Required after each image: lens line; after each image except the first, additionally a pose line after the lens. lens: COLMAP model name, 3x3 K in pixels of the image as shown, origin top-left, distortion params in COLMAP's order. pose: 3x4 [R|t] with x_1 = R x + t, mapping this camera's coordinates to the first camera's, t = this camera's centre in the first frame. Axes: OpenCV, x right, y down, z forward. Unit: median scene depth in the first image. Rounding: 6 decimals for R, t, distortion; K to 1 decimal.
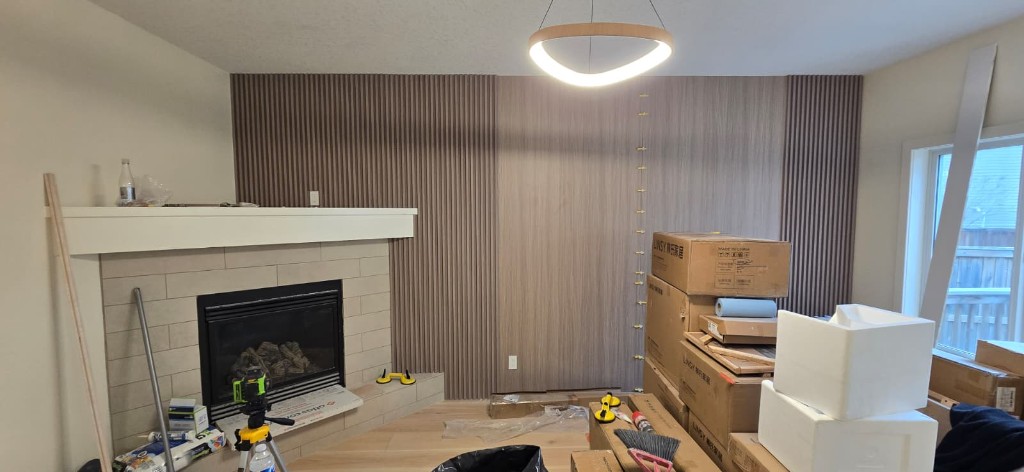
lens RADIAL K [[418.9, 0, 509.5], [0, 418.9, 240.9], [0, 0, 1]] dist [0.000700, 0.000111]
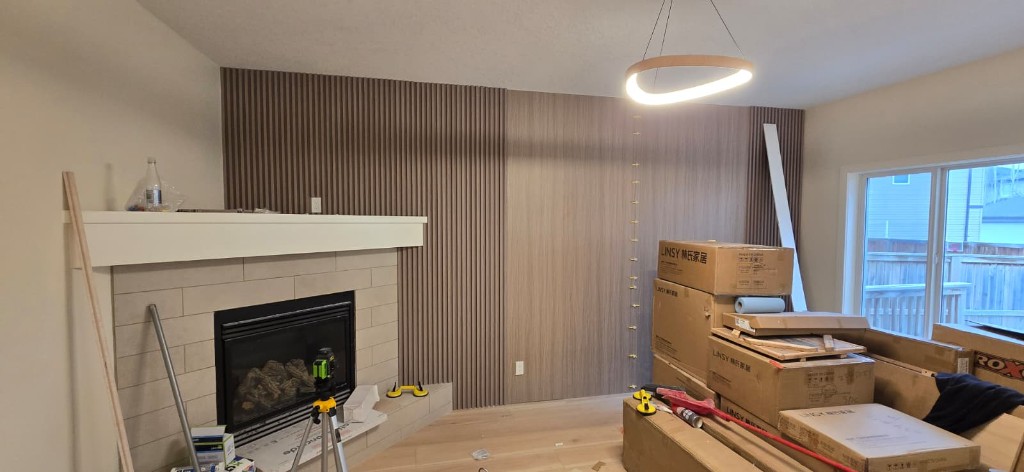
lens RADIAL K [[419.2, 0, 502.0], [0, 419.2, 240.6], [0, 0, 1]] dist [-0.001515, -0.000085]
pose [[0.980752, -0.000933, 0.195257, -0.274873], [0.005480, 0.999726, -0.022748, 0.002468], [-0.195182, 0.023380, 0.980488, -0.004217]]
